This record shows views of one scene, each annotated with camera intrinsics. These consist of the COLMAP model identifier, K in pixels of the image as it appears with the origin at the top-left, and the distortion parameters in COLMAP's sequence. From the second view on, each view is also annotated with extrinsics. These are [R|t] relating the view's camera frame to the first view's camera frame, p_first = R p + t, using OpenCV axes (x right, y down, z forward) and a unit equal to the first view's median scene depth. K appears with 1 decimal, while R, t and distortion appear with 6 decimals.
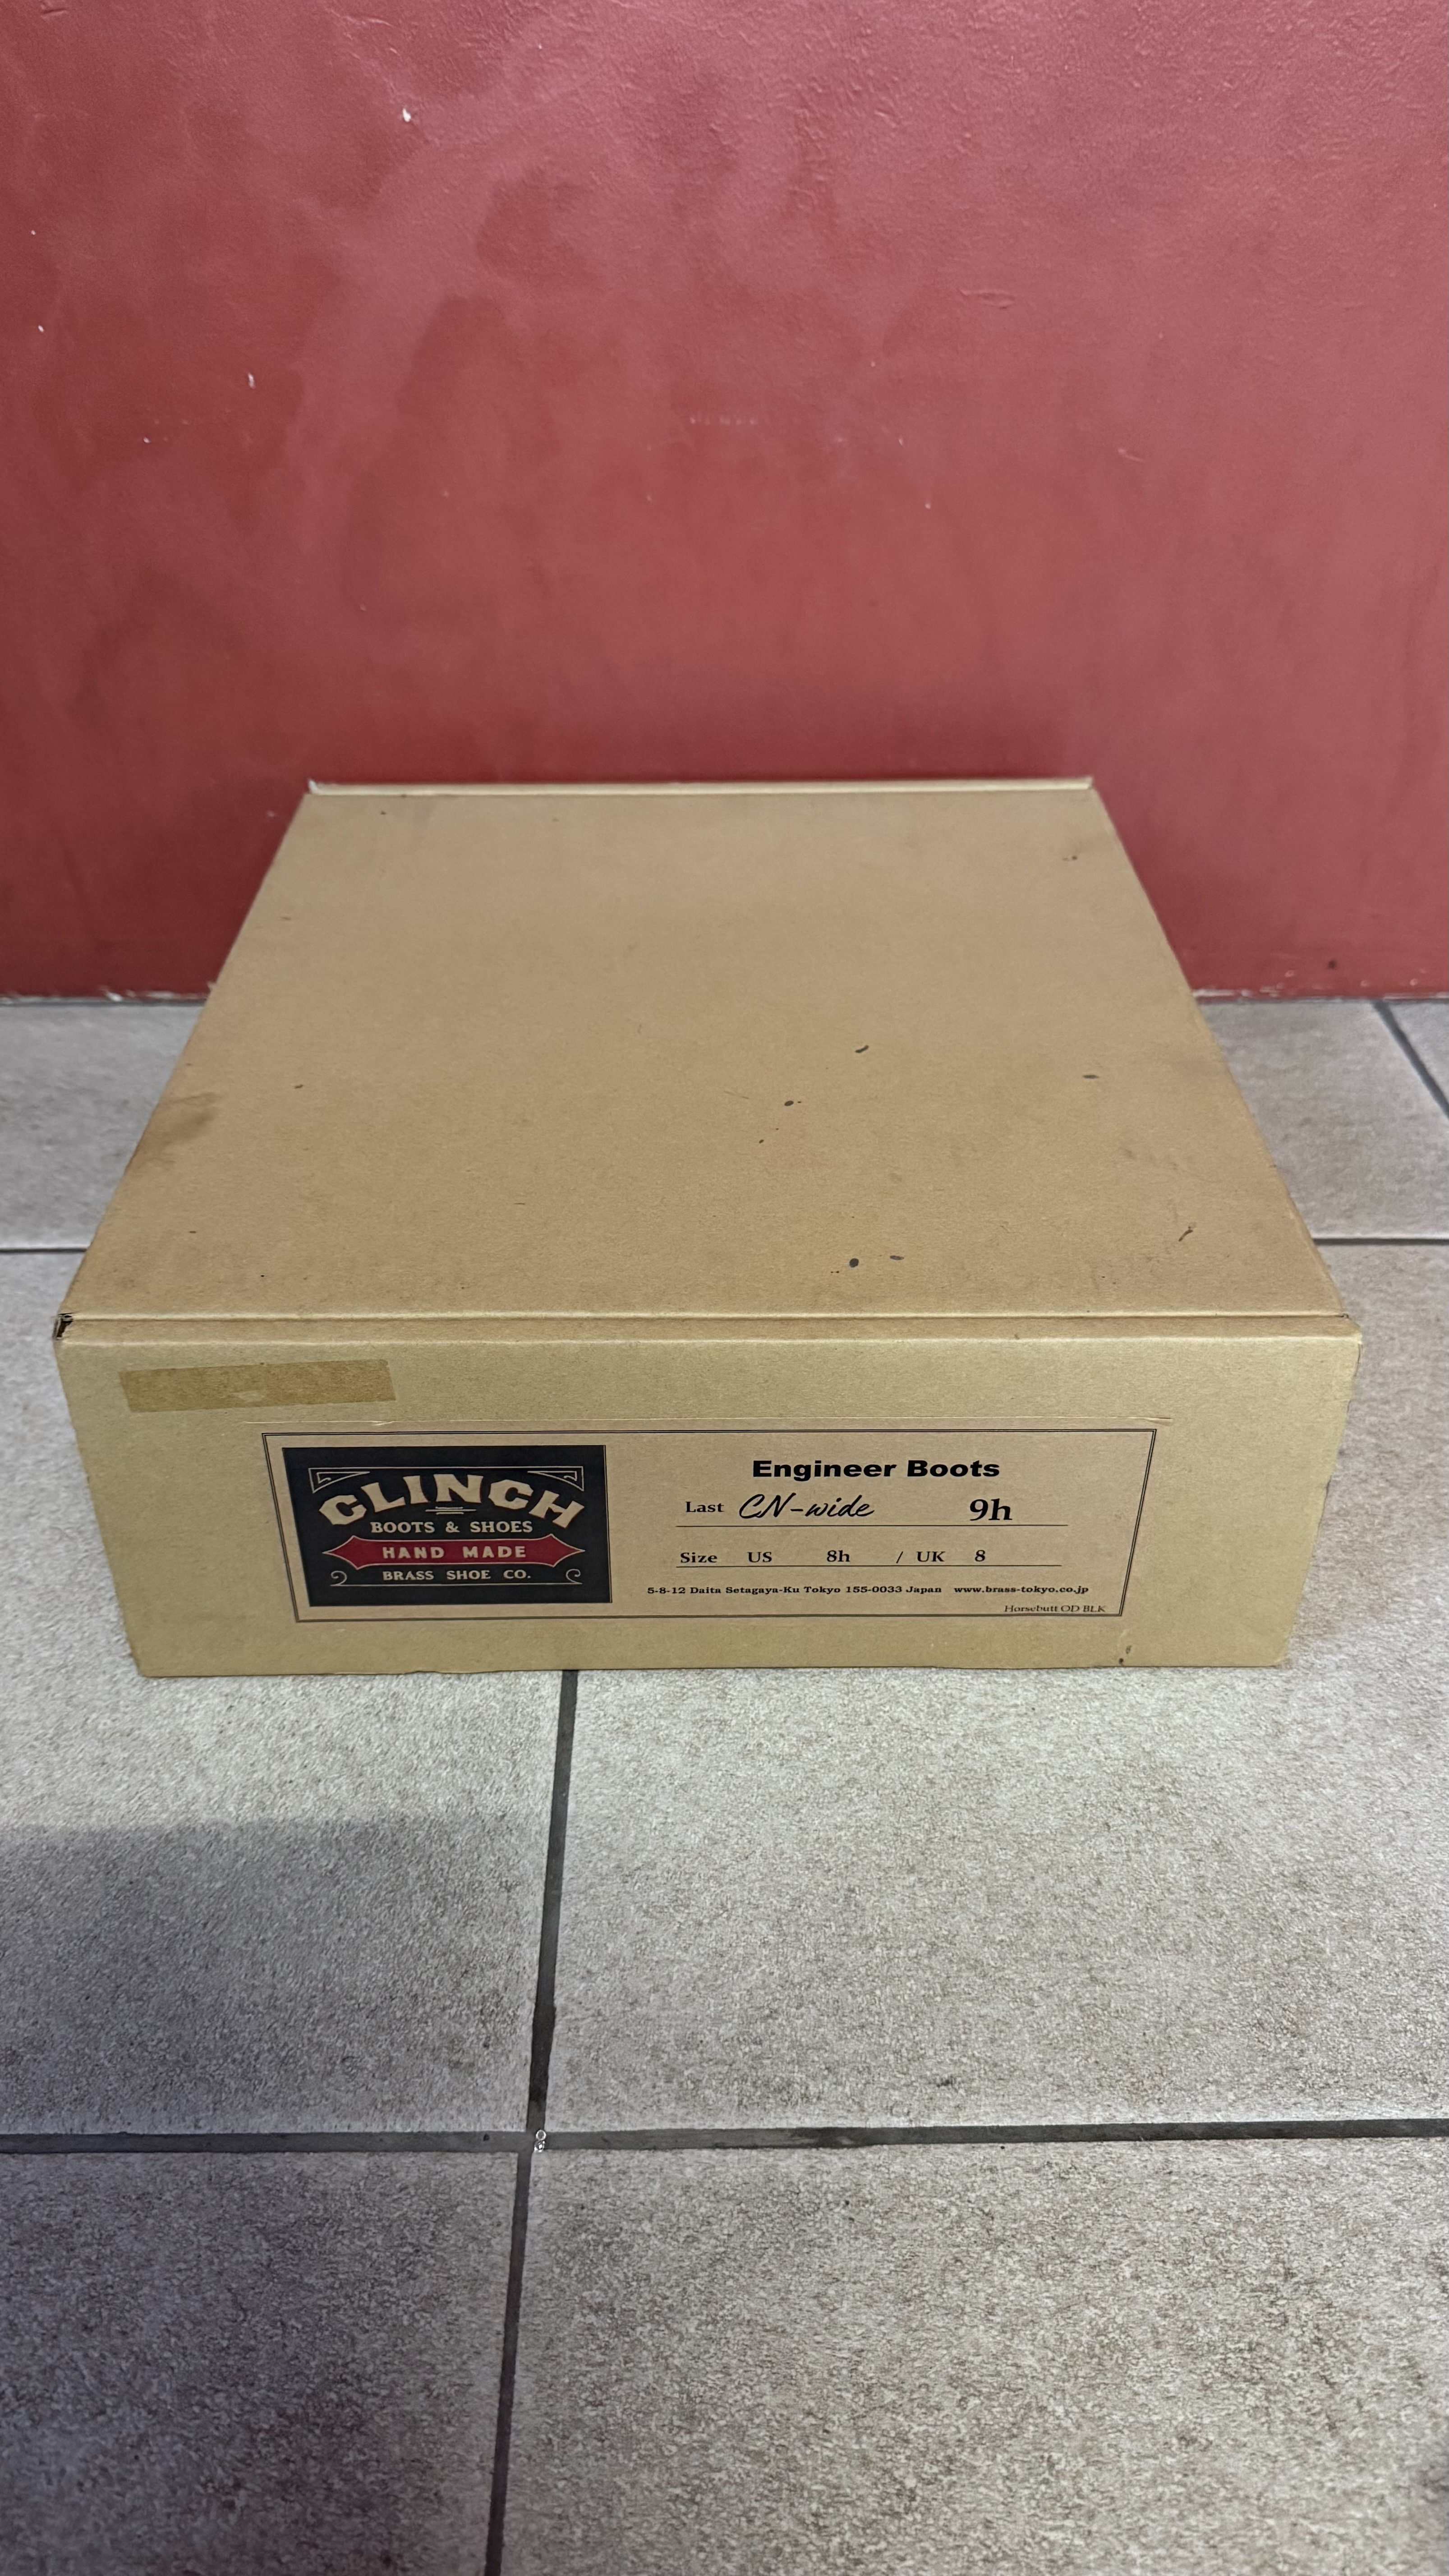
lens RADIAL K [[1896.0, 0, 735.3], [0, 1896.0, 1300.0], [0, 0, 1]] dist [0.010667, -0.030464]
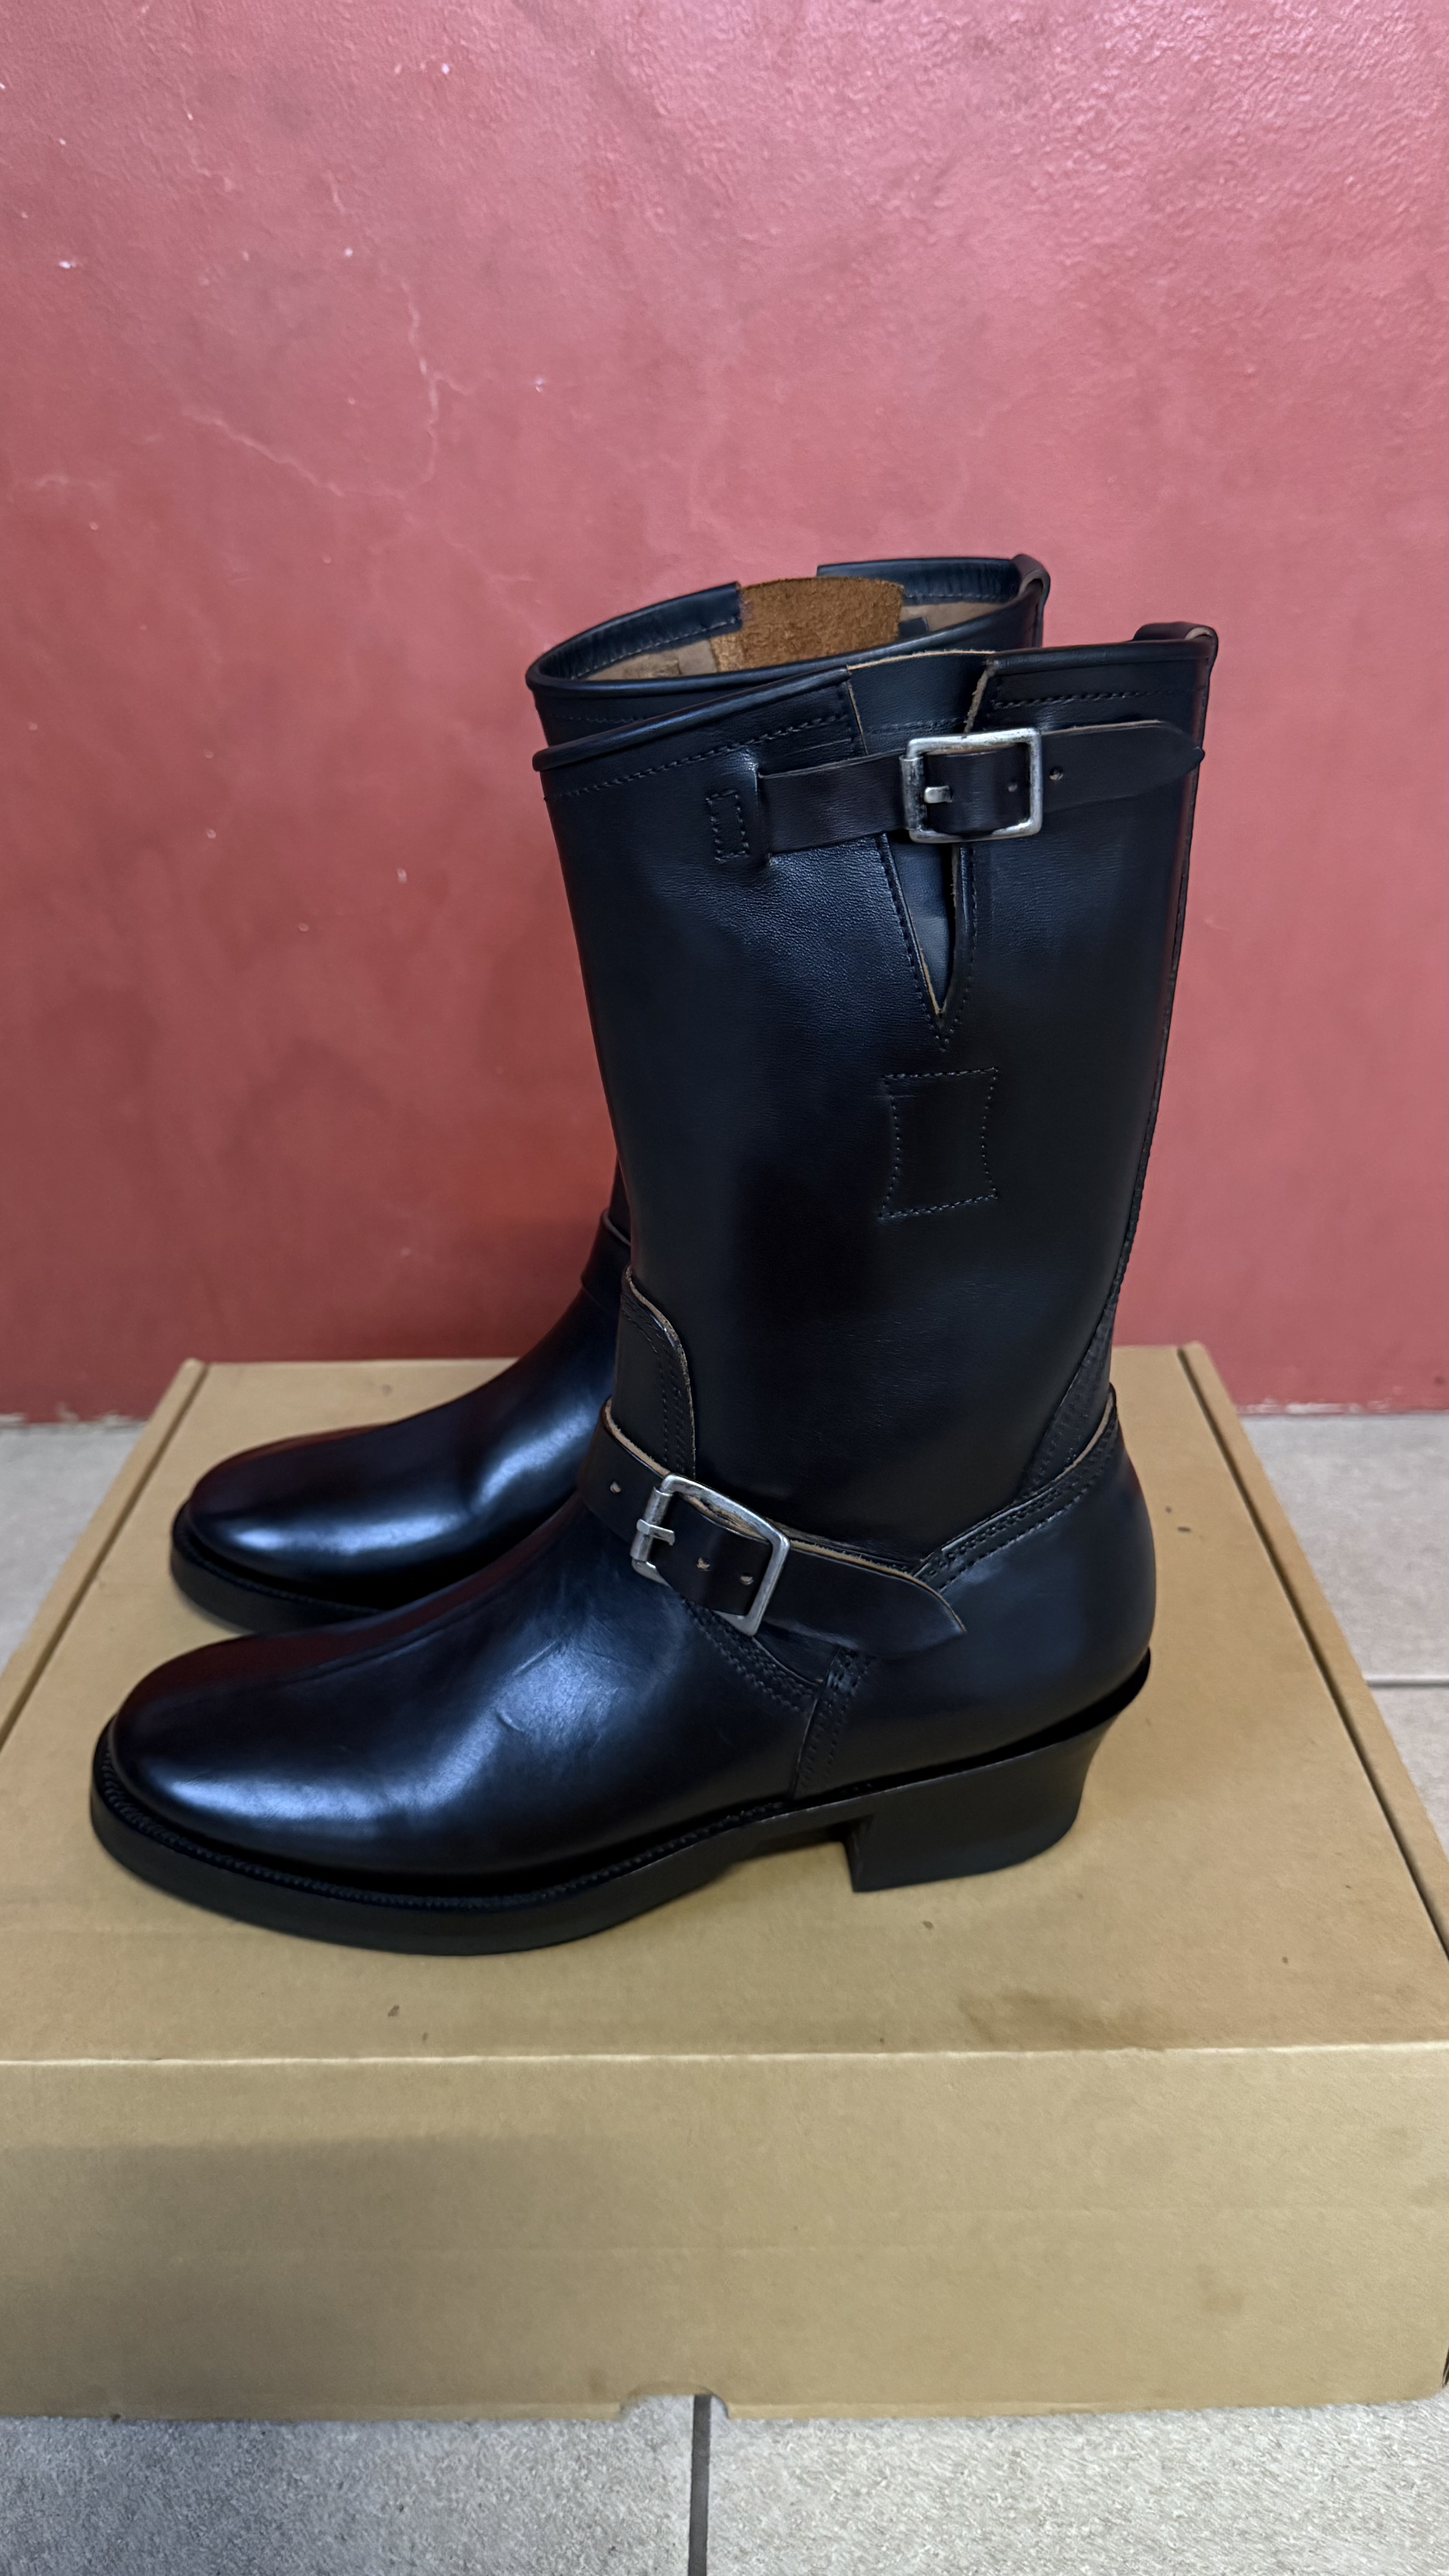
lens RADIAL K [[1896.0, 0, 729.1], [0, 1896.0, 1265.8], [0, 0, 1]] dist [0.010667, -0.030464]
pose [[0.999109, -0.010958, -0.040759, -0.040673], [0.003613, 0.984368, -0.176086, -0.113461], [0.042051, 0.175781, 0.983531, -0.037558]]
